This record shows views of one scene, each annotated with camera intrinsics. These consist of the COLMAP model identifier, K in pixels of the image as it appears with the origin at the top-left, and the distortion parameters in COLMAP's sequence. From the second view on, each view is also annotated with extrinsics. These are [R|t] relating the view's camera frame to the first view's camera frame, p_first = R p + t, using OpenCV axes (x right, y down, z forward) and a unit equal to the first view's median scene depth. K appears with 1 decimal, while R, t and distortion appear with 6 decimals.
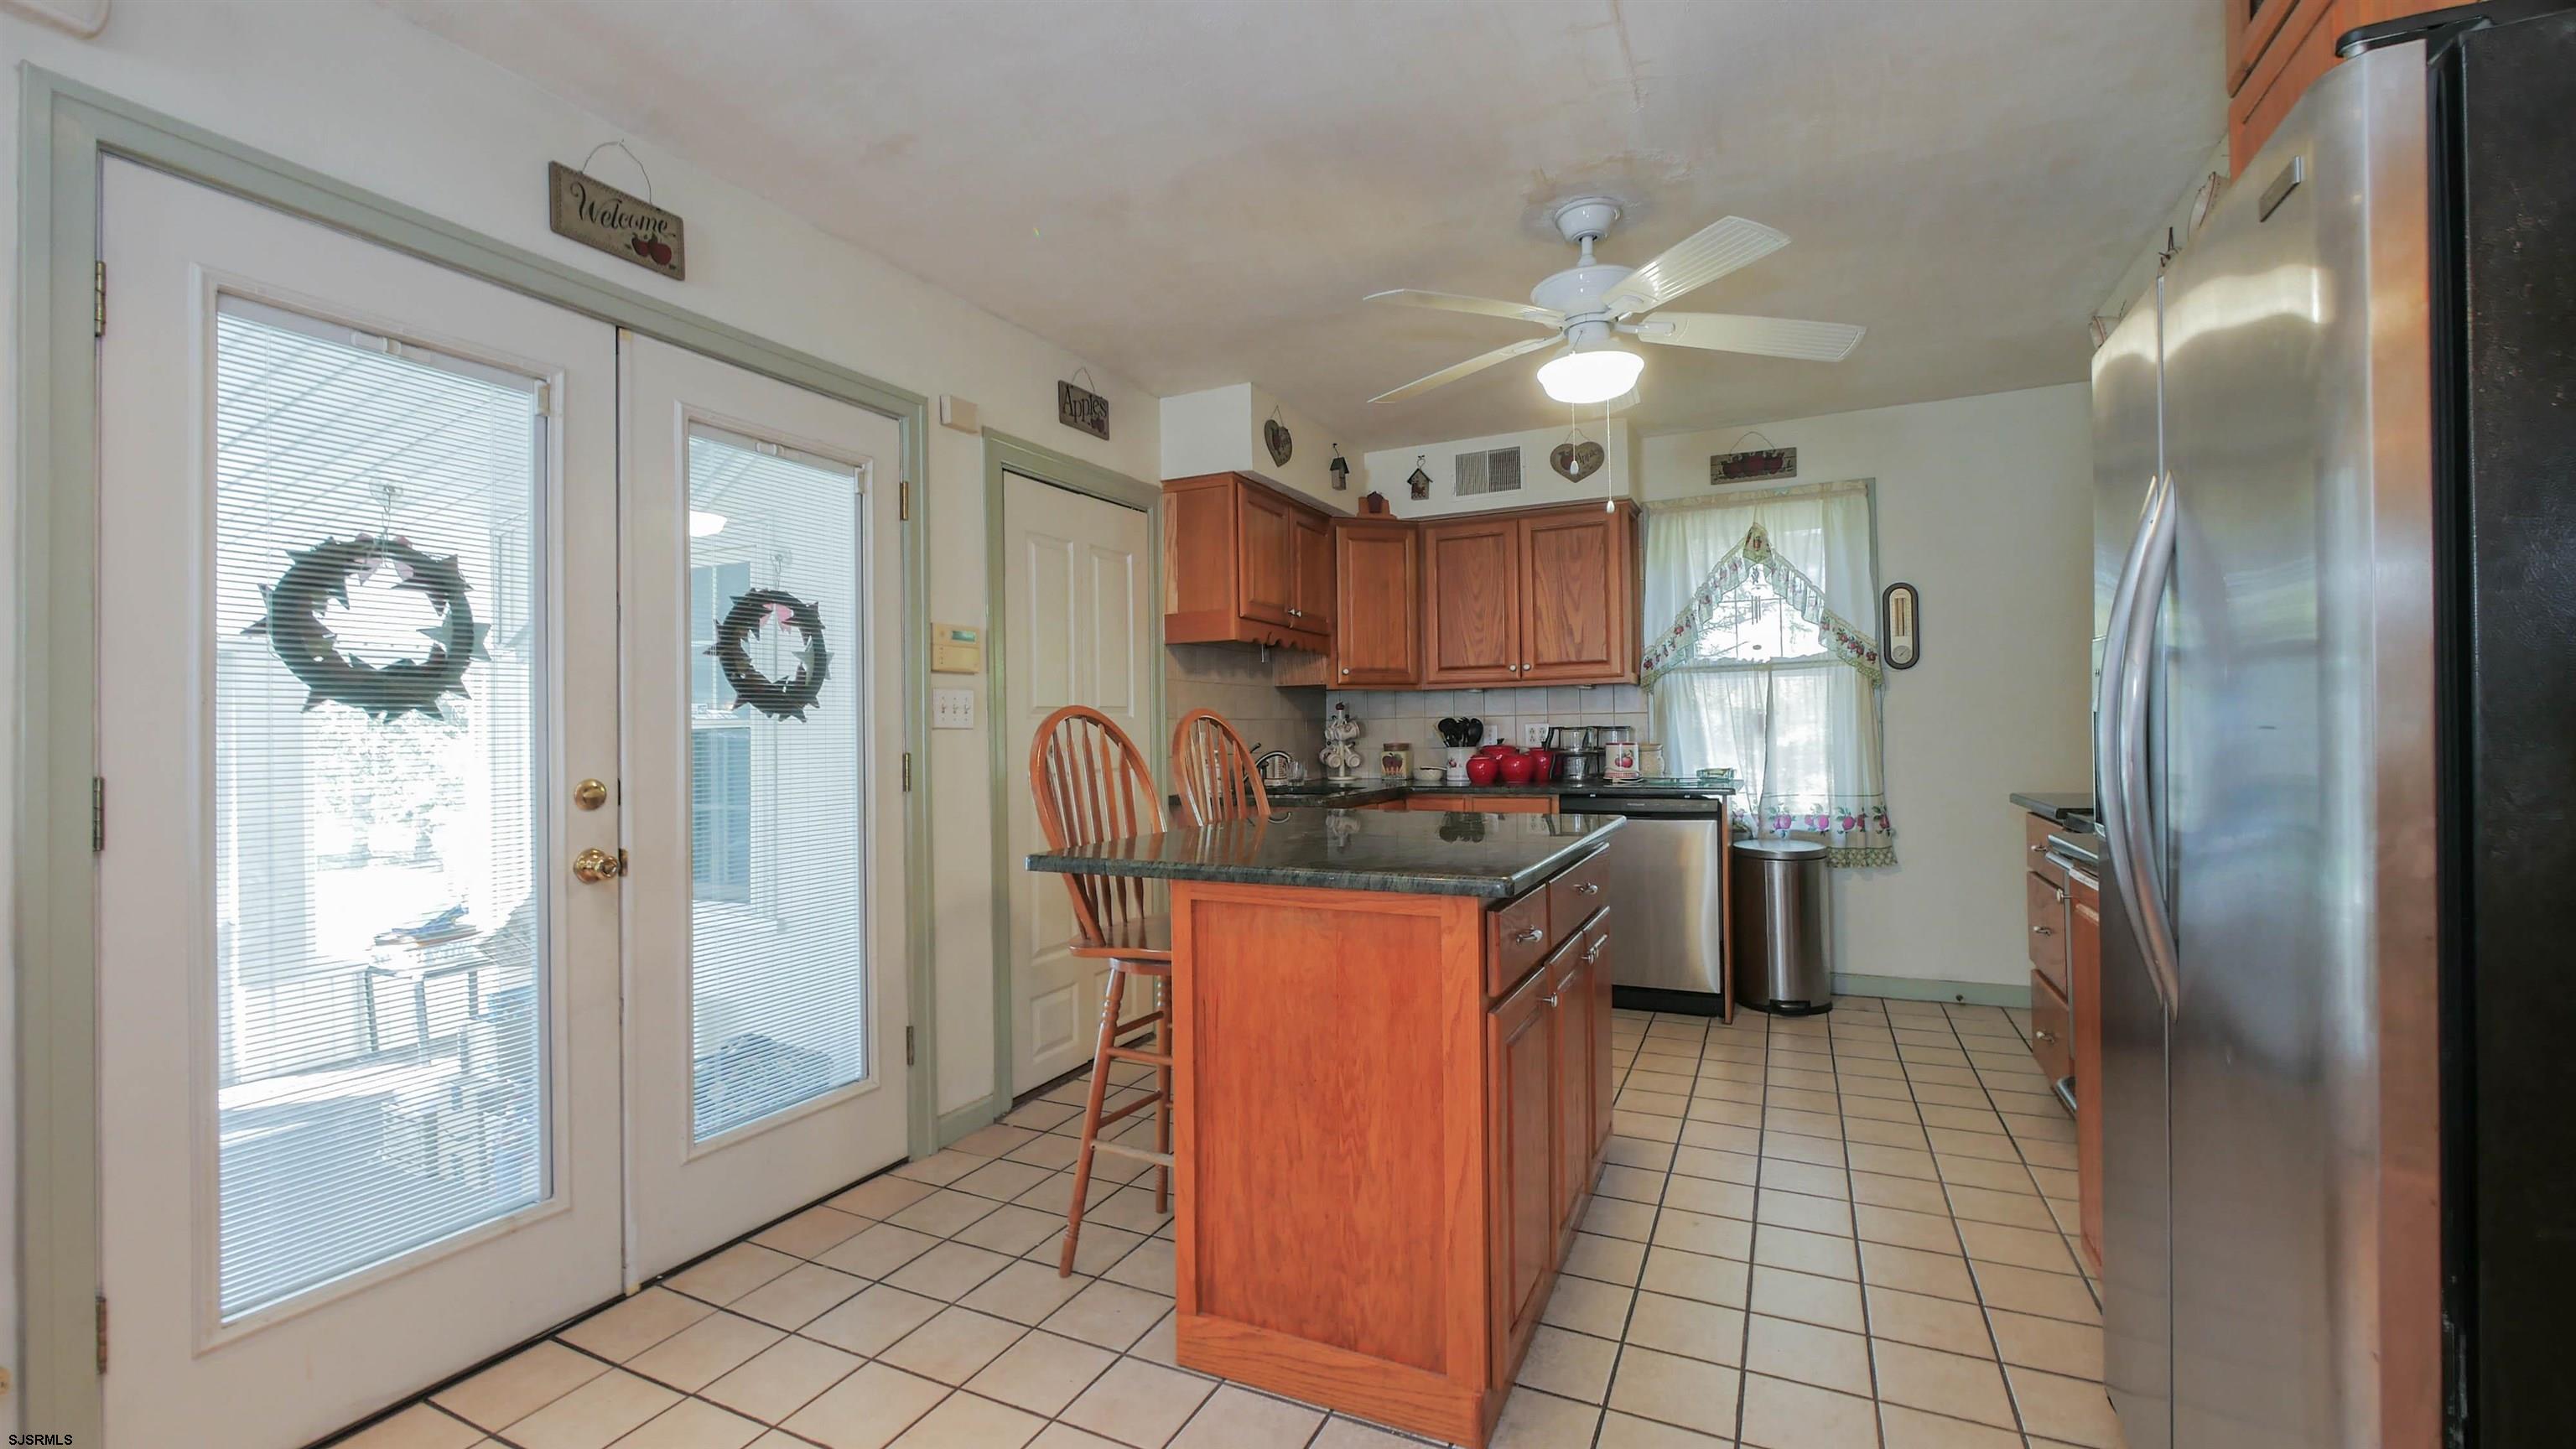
lens RADIAL K [[1060.7, 0, 1286.3], [0, 1060.7, 722.4], [0, 0, 1]] dist [-0.006797, 0.000006]
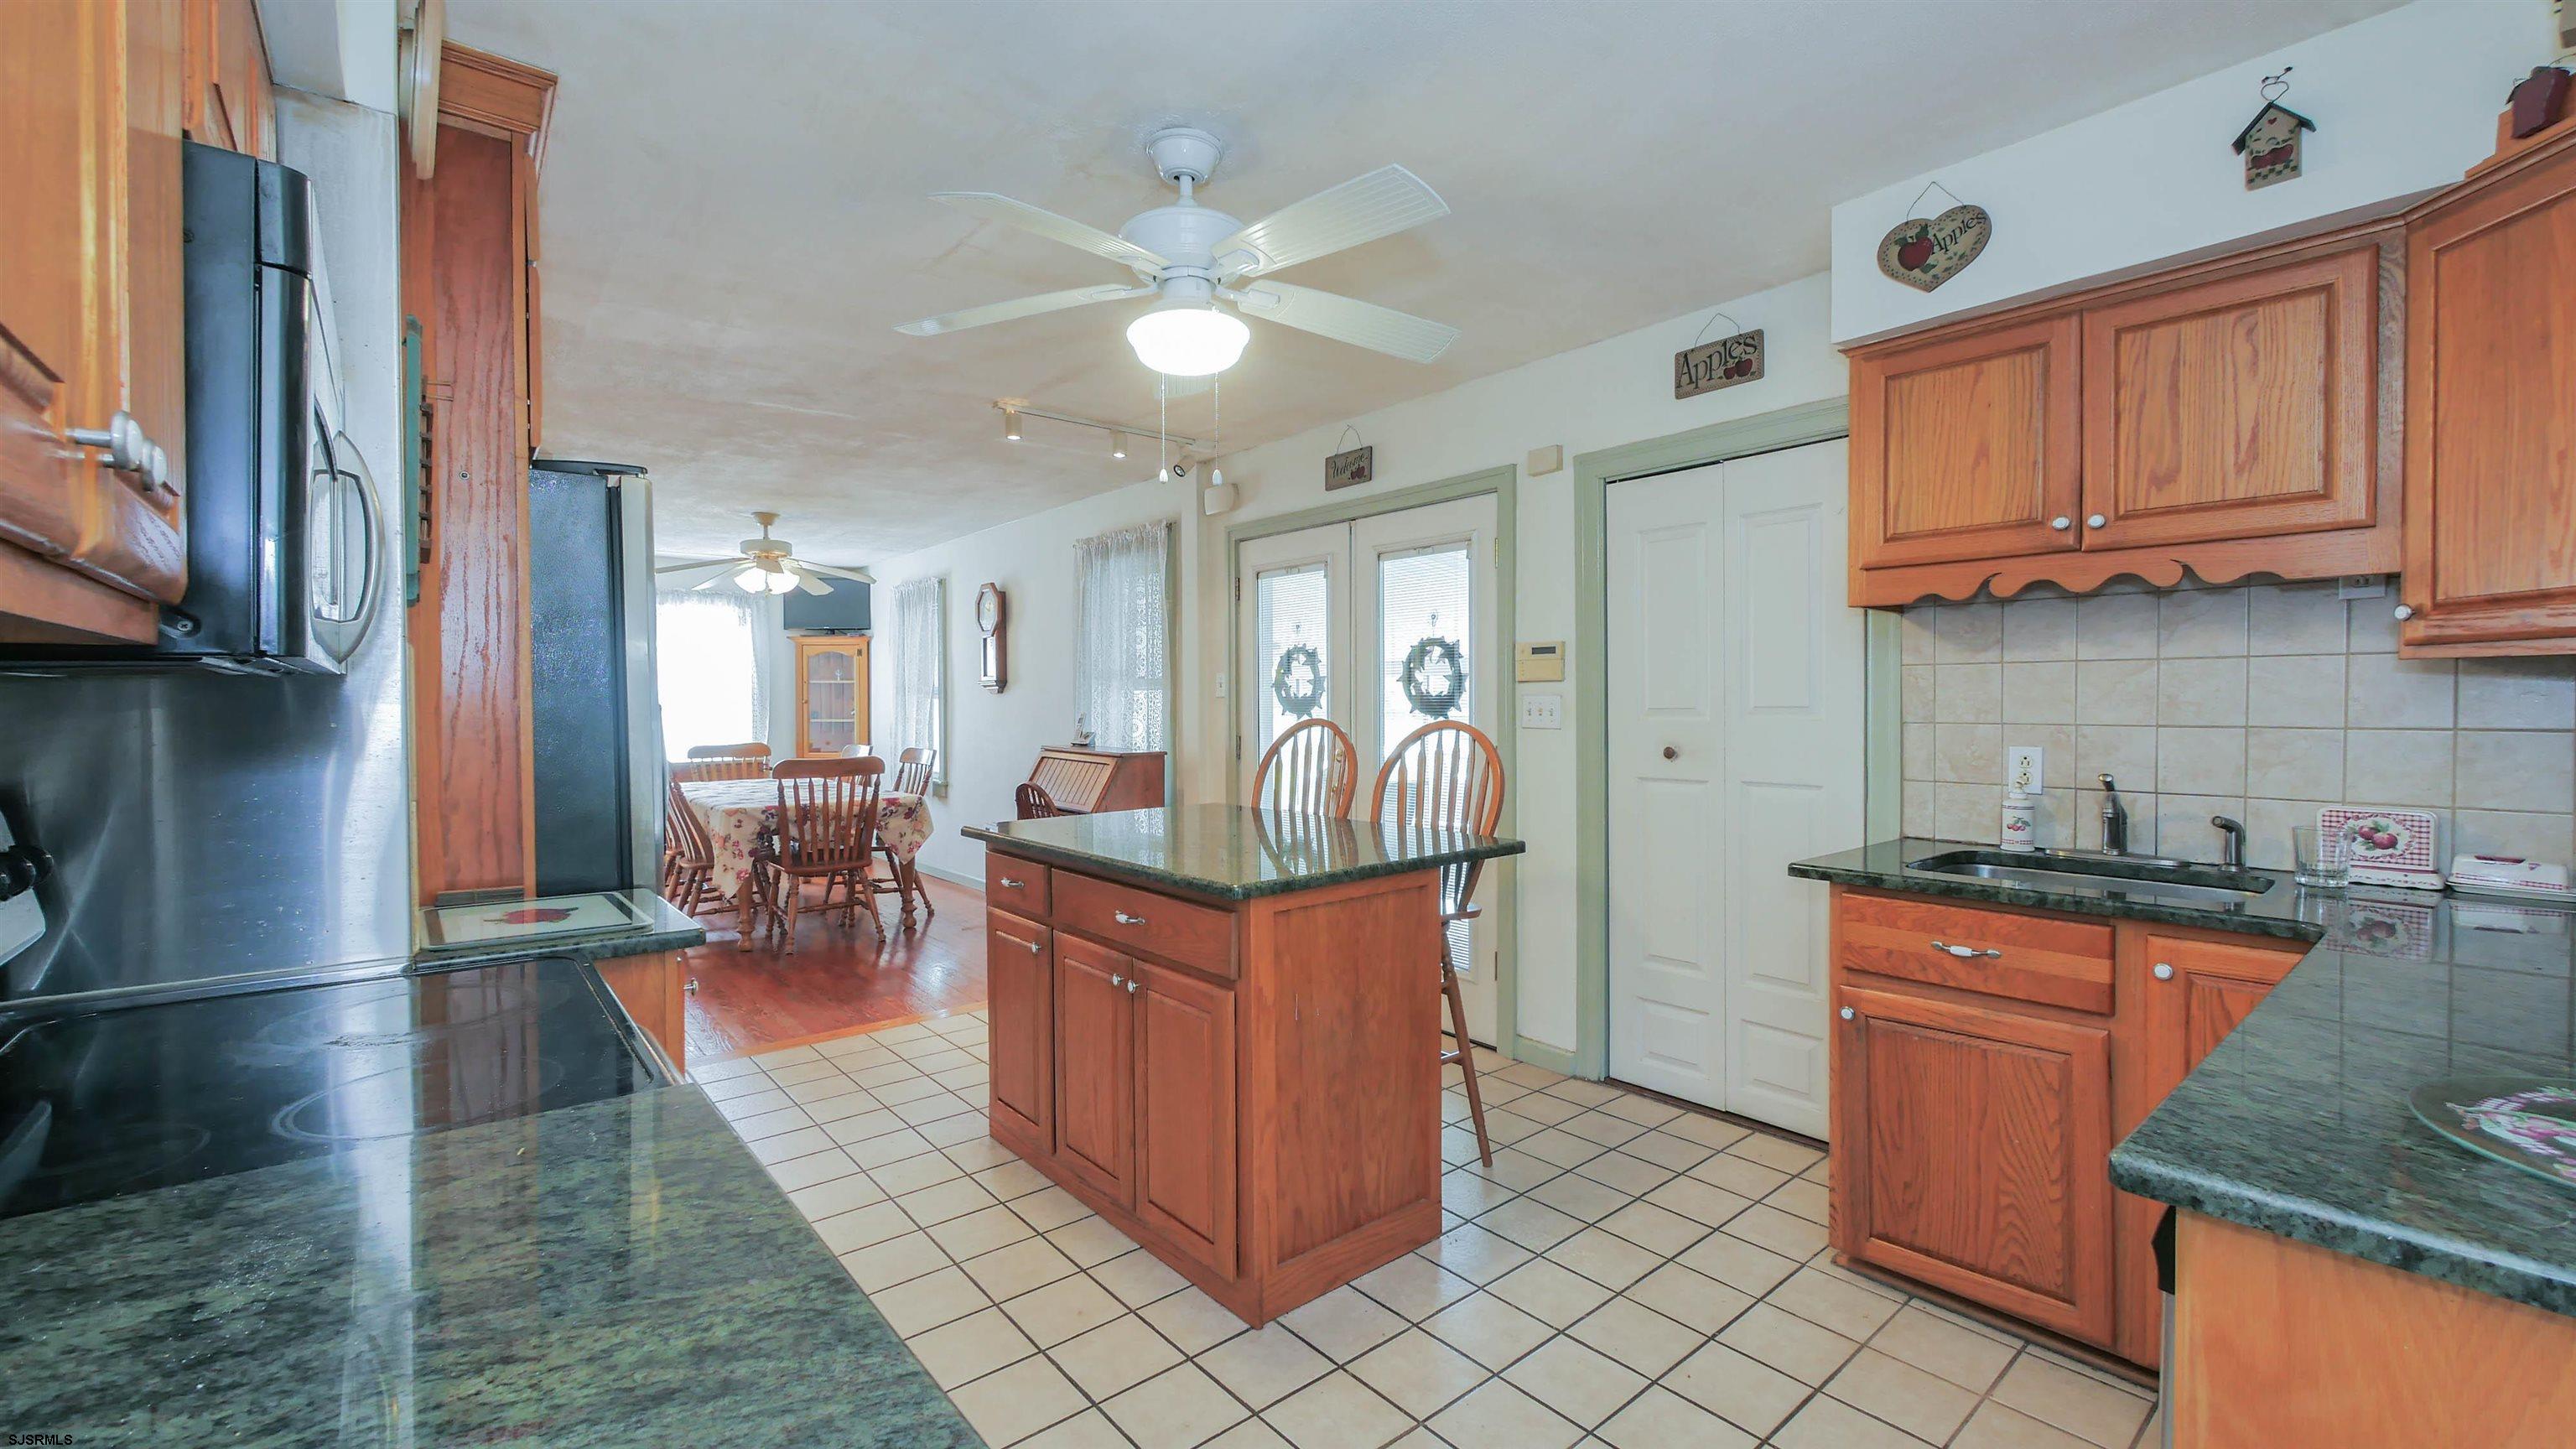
lens RADIAL K [[1060.7, 0, 1301.9], [0, 1060.7, 732.0], [0, 0, 1]] dist [-0.006797, 0.000006]
pose [[-0.397979, 0.032569, -0.916816, 0.627445], [0.013362, 0.999469, 0.029705, -0.020271], [0.917297, -0.000429, -0.398203, 0.864886]]
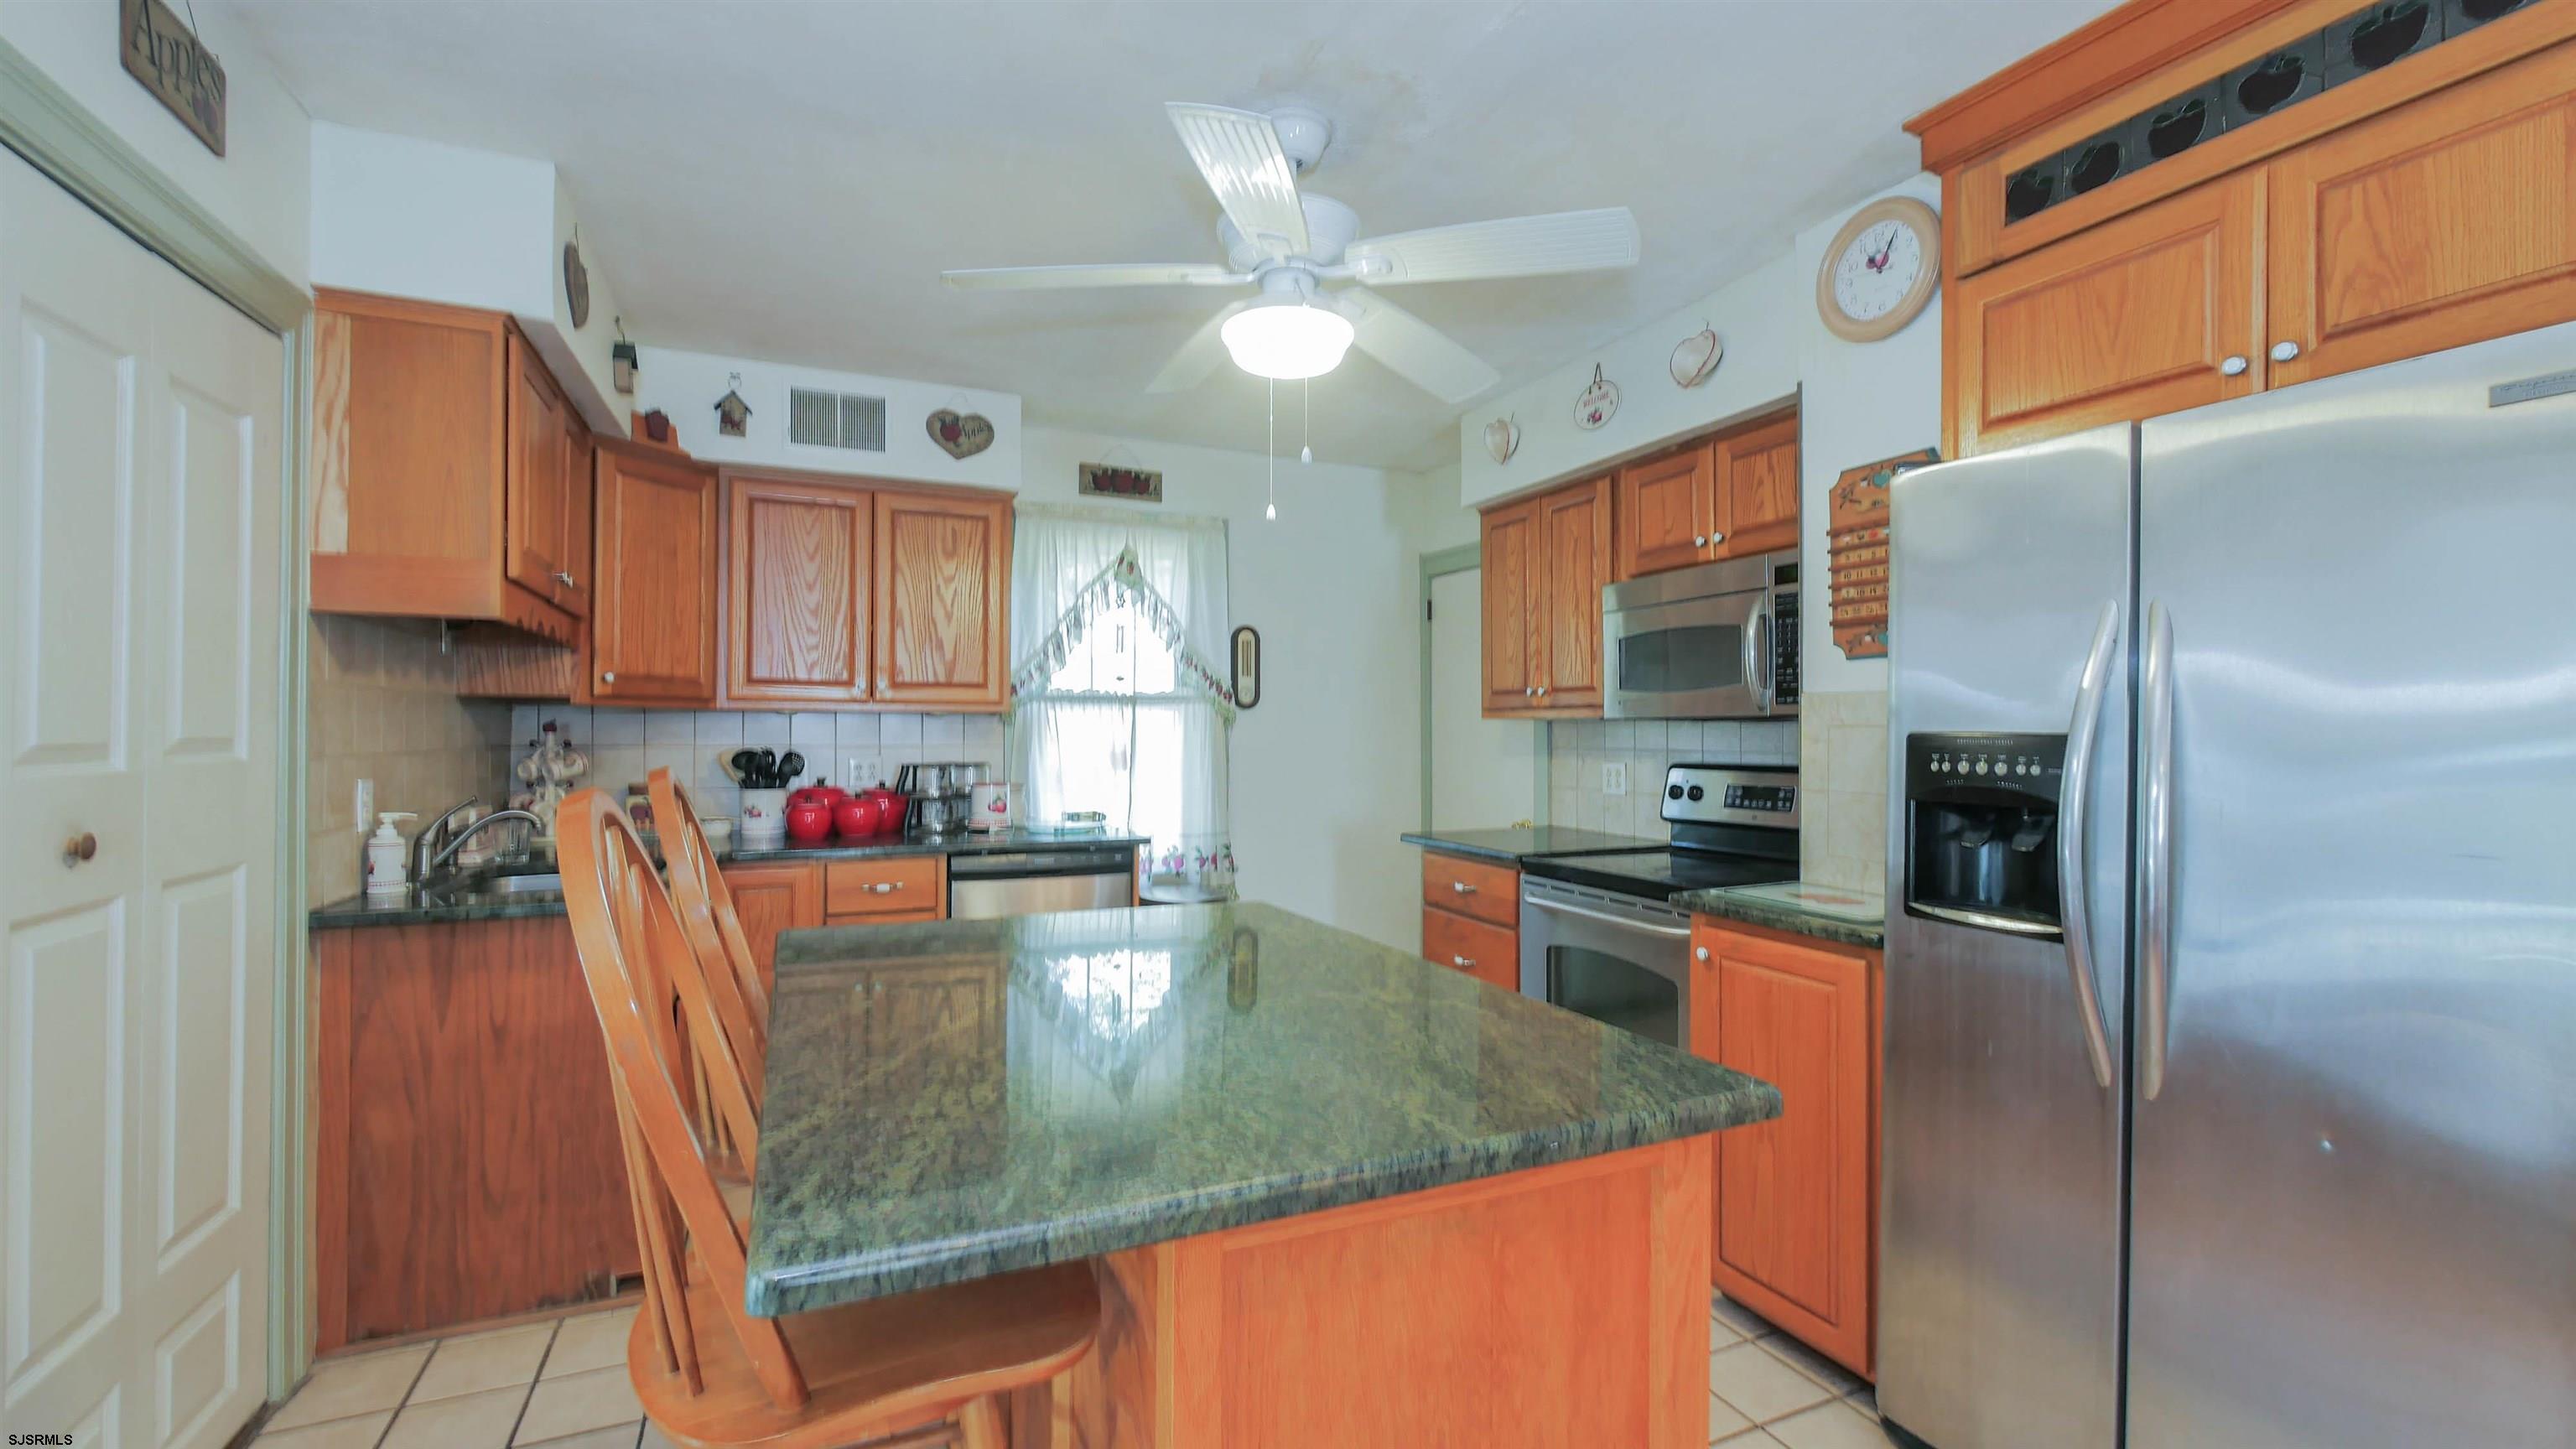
lens RADIAL K [[1060.7, 0, 1278.4], [0, 1060.7, 725.2], [0, 0, 1]] dist [-0.006797, 0.000006]
pose [[0.646043, 0.024710, 0.762901, -0.185095], [-0.022599, 0.999657, -0.013241, -0.022066], [-0.762967, -0.008687, 0.646380, 0.307088]]
